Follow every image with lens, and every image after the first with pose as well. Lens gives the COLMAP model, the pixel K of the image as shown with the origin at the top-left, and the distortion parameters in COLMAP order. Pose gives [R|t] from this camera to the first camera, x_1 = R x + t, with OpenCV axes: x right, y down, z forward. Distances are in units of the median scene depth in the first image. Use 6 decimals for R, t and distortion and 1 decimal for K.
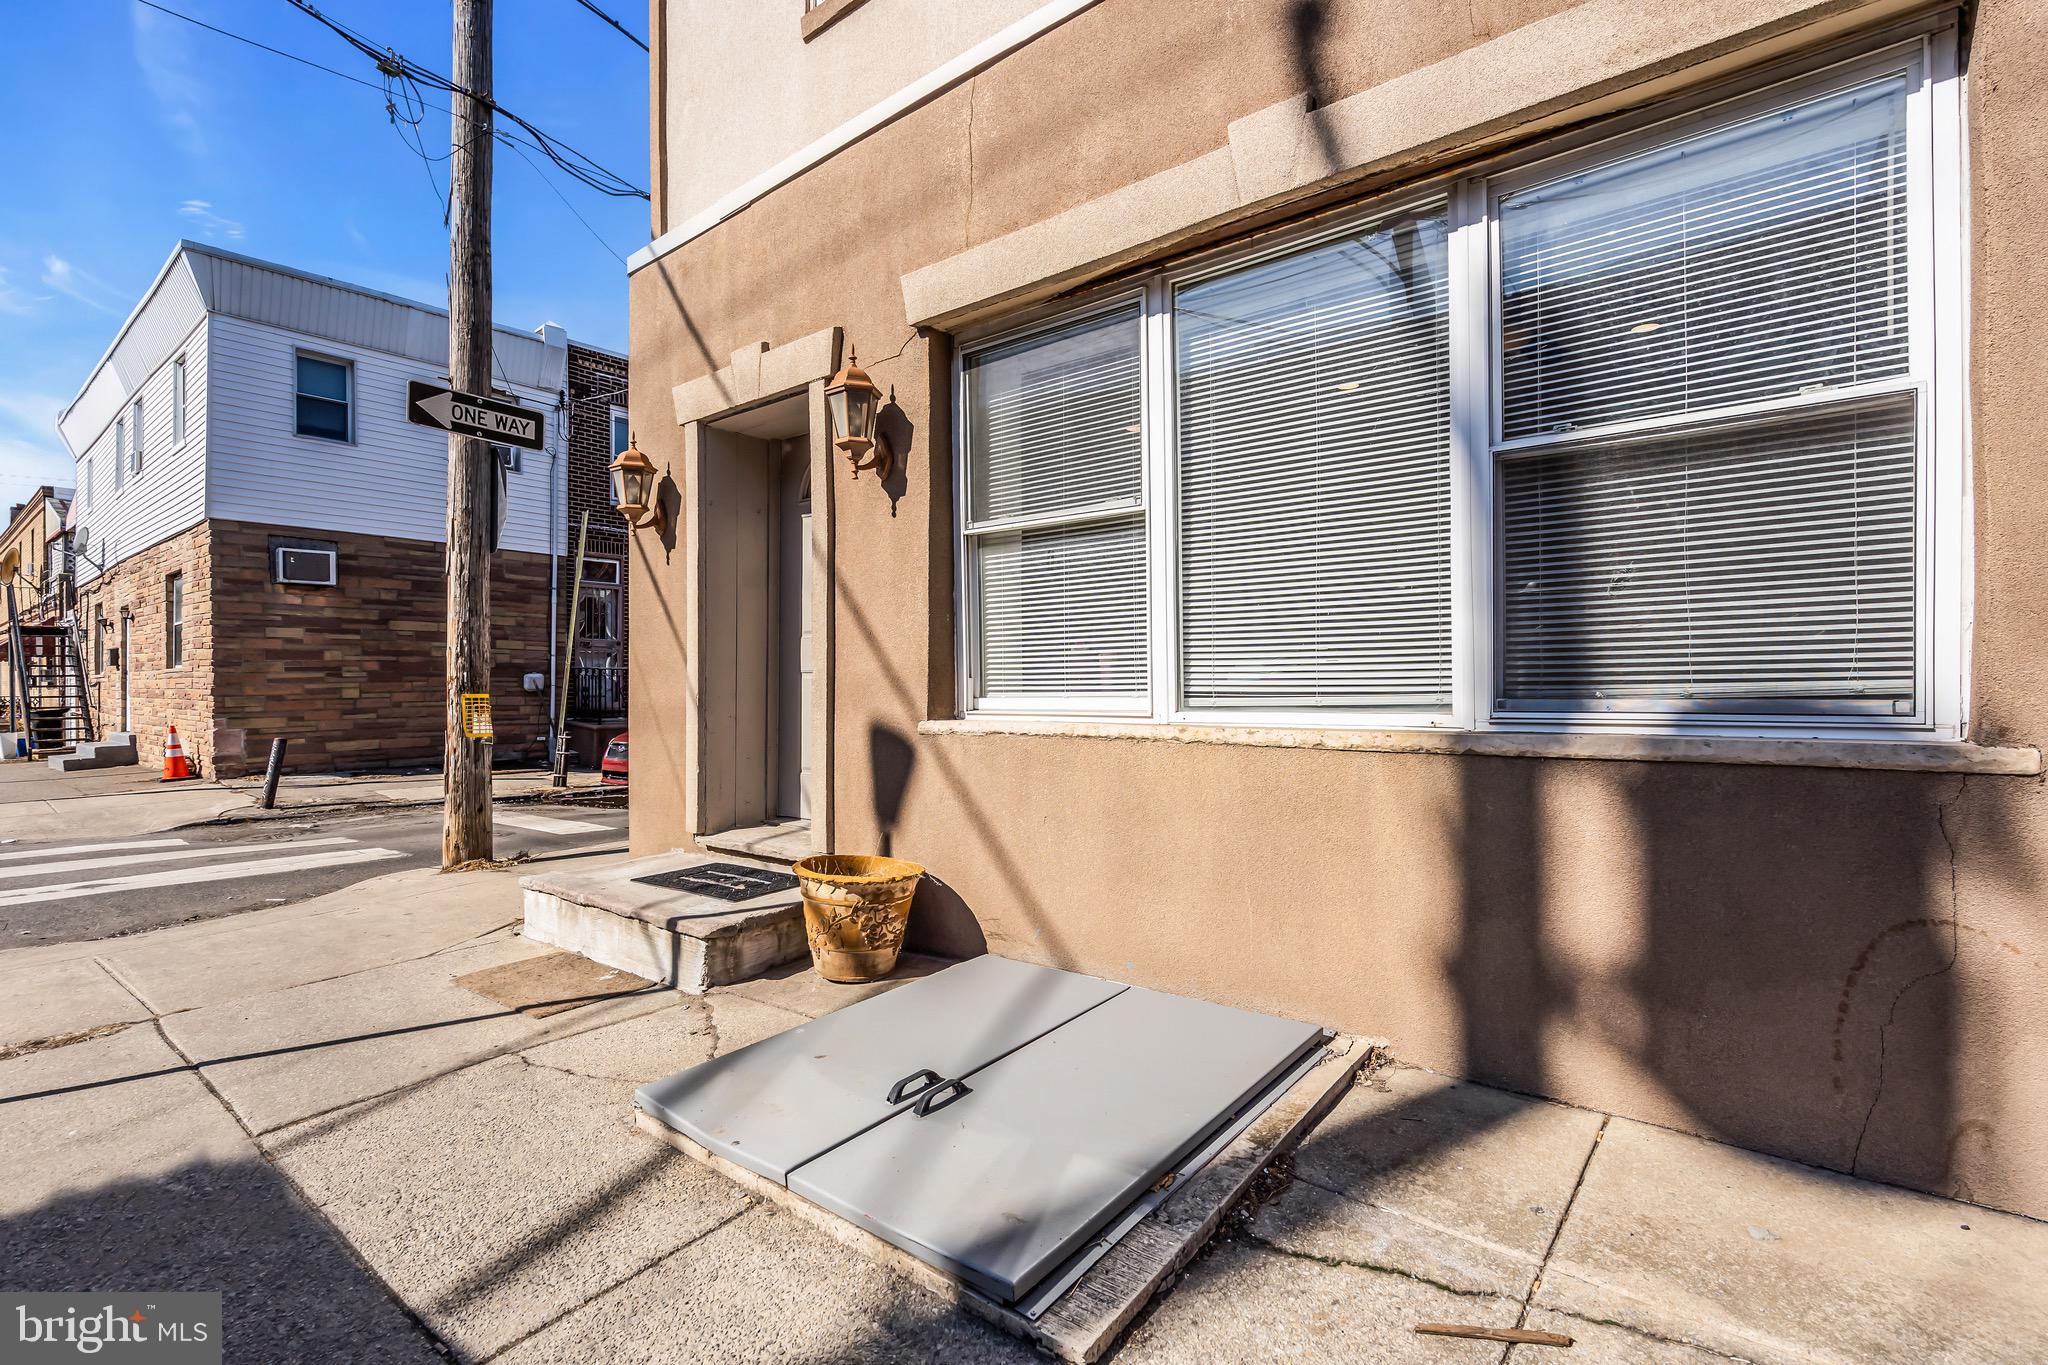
lens RADIAL K [[926.7, 0, 1027.4], [0, 926.7, 685.1], [0, 0, 1]] dist [-0.003607, 0.000607]
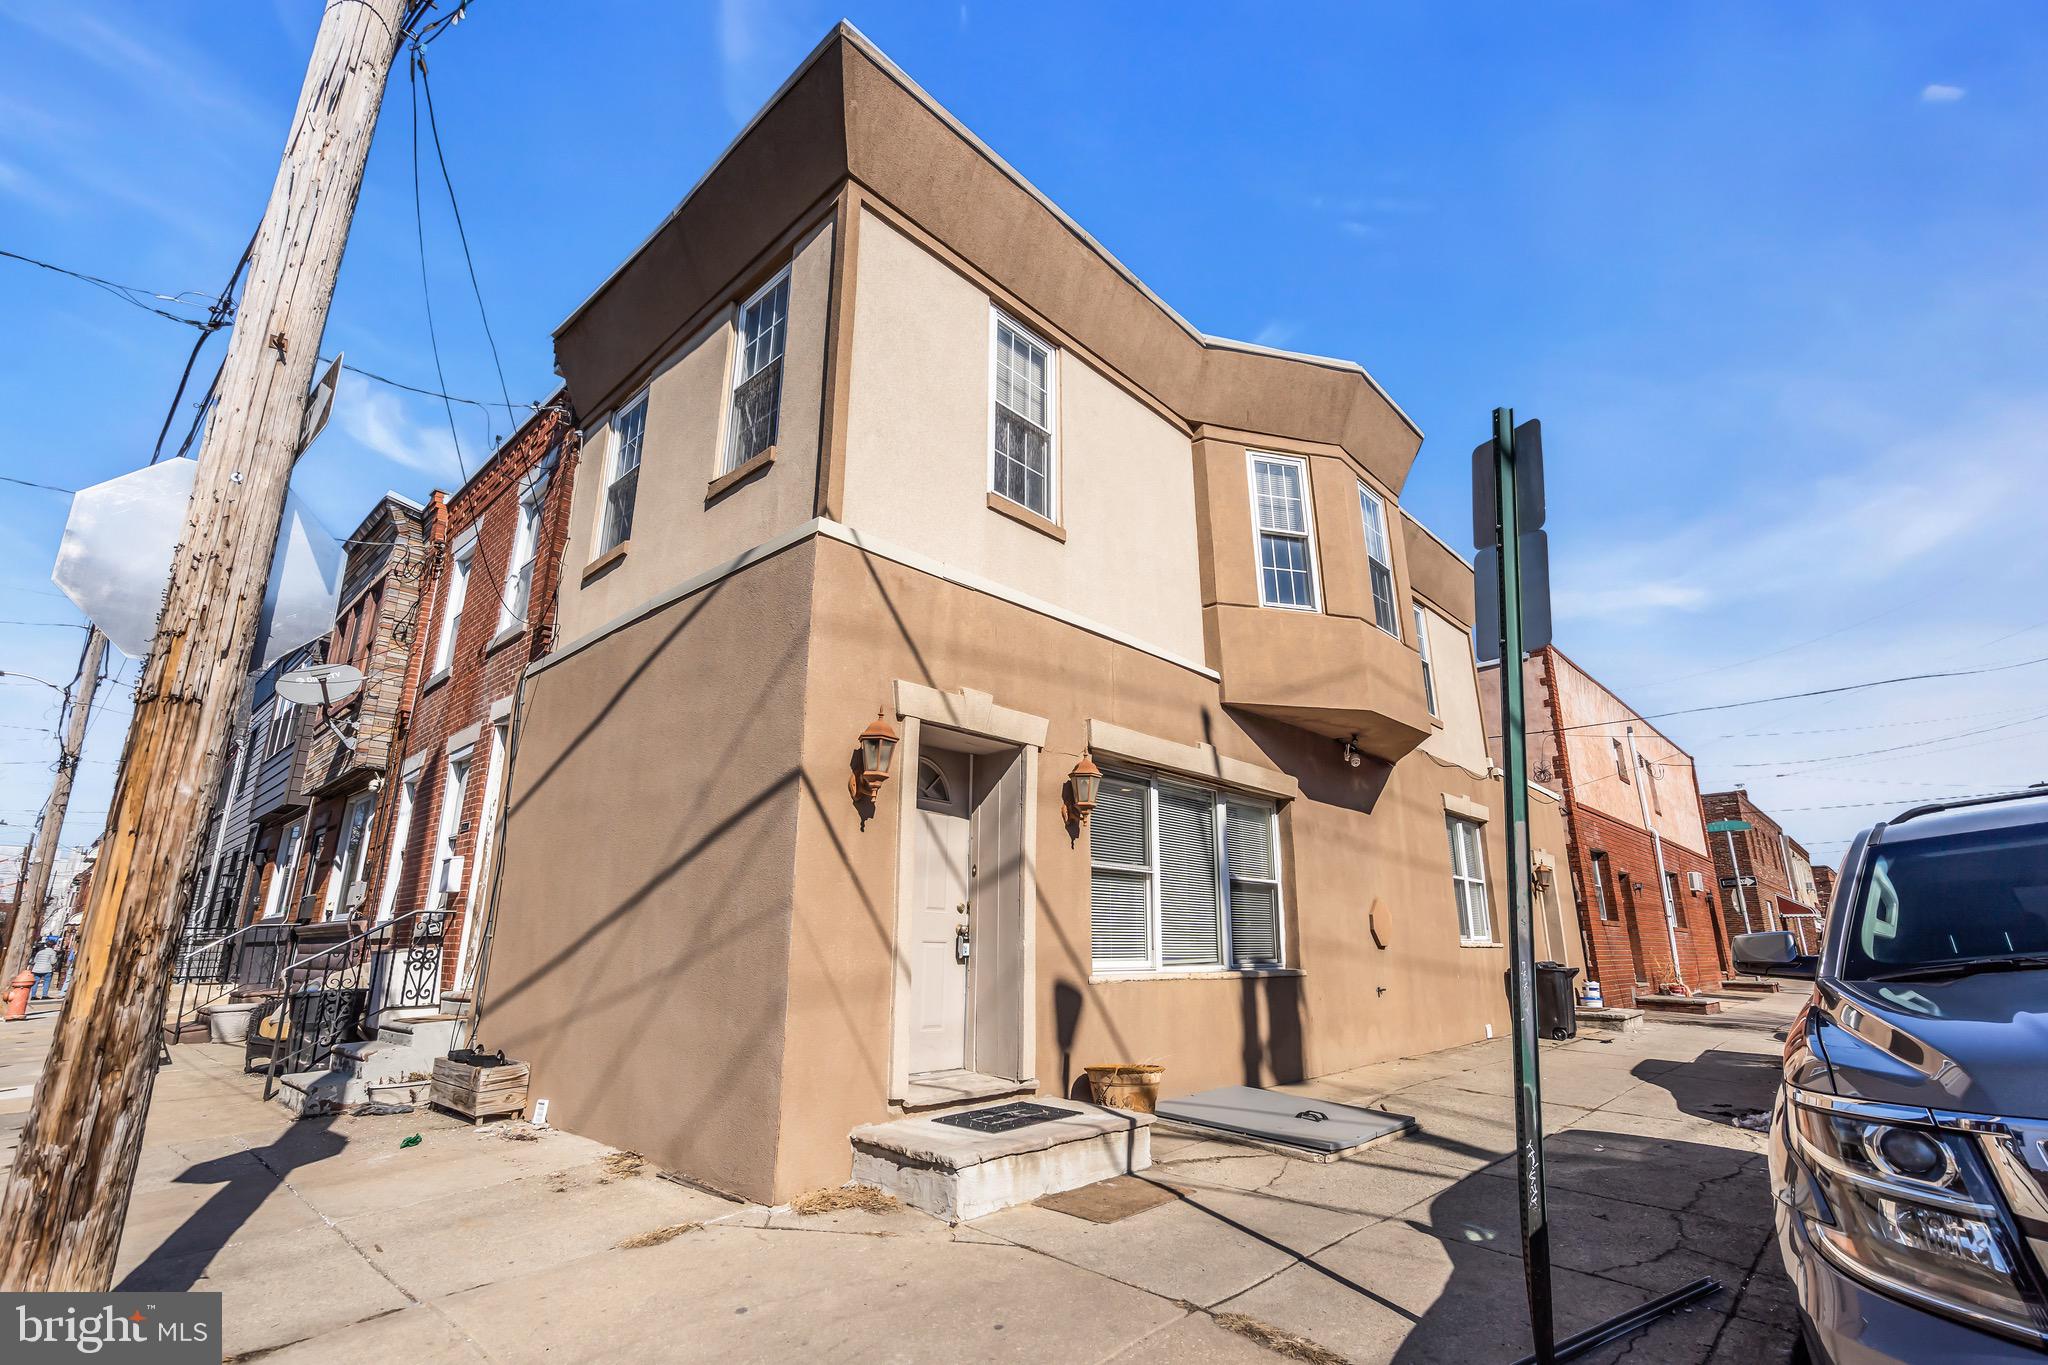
lens RADIAL K [[926.7, 0, 1027.4], [0, 926.7, 685.1], [0, 0, 1]] dist [-0.003607, 0.000607]
pose [[0.082260, 0.285094, 0.954963, -1.892881], [0.000044, 0.958210, -0.286067, 0.010864], [-0.996611, 0.023574, 0.078810, 0.982885]]
